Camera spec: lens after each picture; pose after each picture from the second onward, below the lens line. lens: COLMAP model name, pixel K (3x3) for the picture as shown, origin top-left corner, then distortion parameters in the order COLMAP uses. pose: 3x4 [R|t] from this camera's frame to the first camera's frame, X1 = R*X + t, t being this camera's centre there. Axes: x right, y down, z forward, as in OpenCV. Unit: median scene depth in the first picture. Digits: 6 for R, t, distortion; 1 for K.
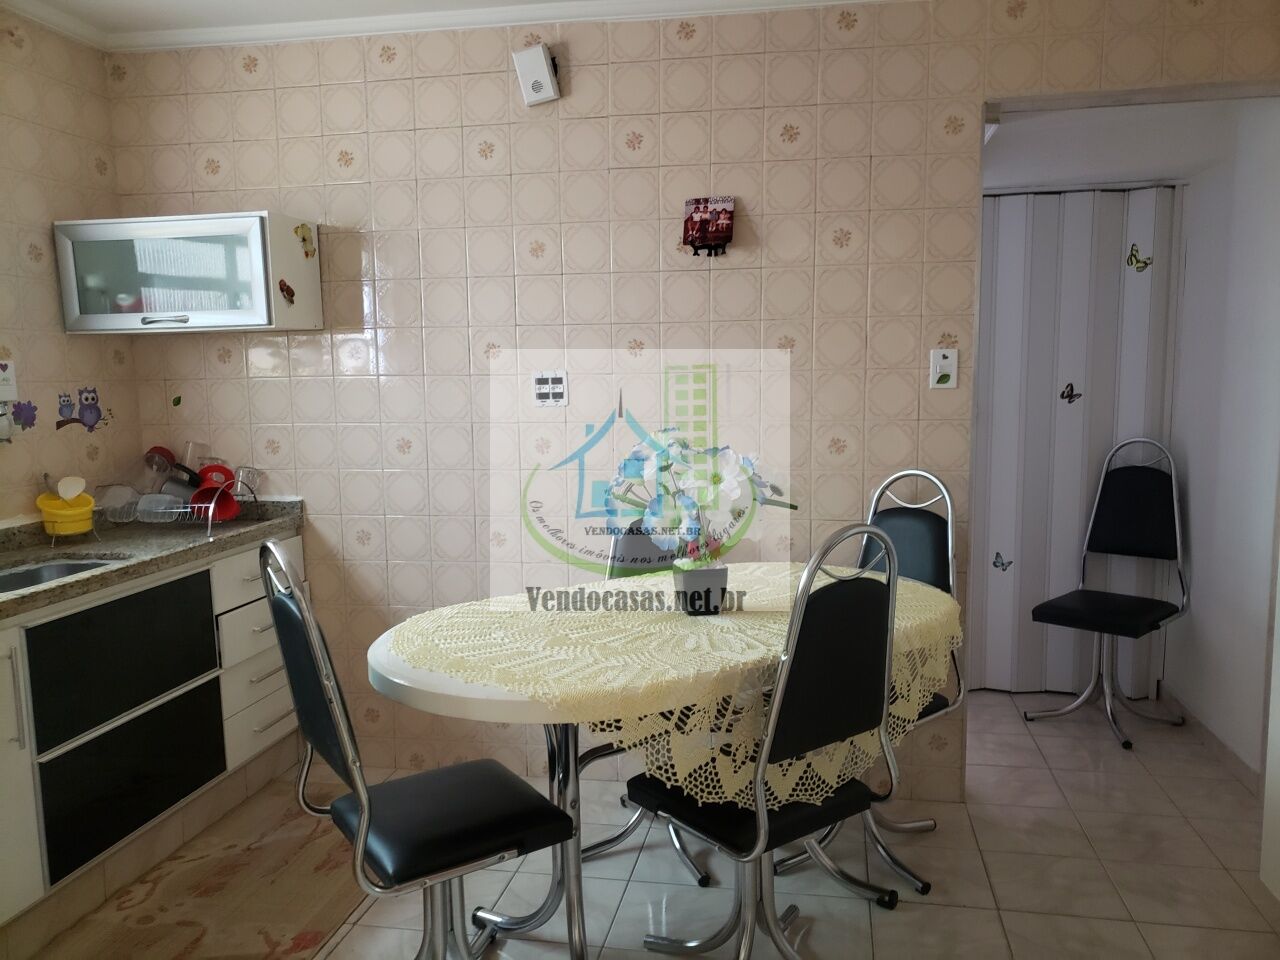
lens RADIAL K [[998.7, 0, 649.3], [0, 998.7, 498.7], [0, 0, 1]] dist [-0.001968, 0.036301]
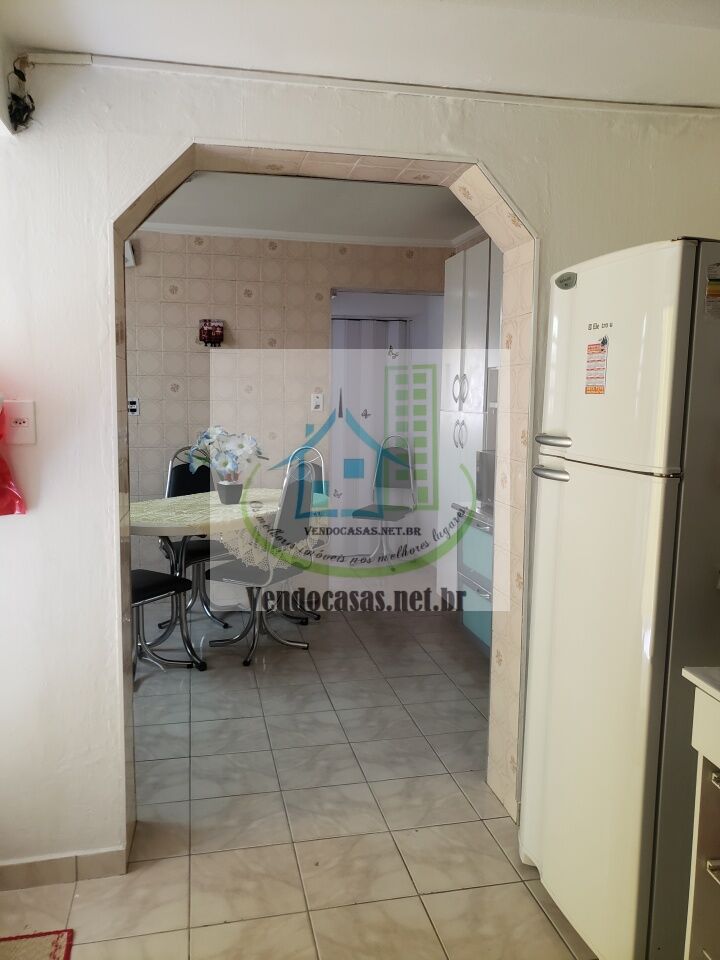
lens RADIAL K [[749.0, 0, 358.4], [0, 749.0, 481.0], [0, 0, 1]] dist [-0.001968, 0.036301]
pose [[0.920554, -0.016976, 0.390246, -0.284548], [0.020543, 0.999777, -0.004968, 0.059434], [-0.390074, 0.012591, 0.920697, -0.602260]]
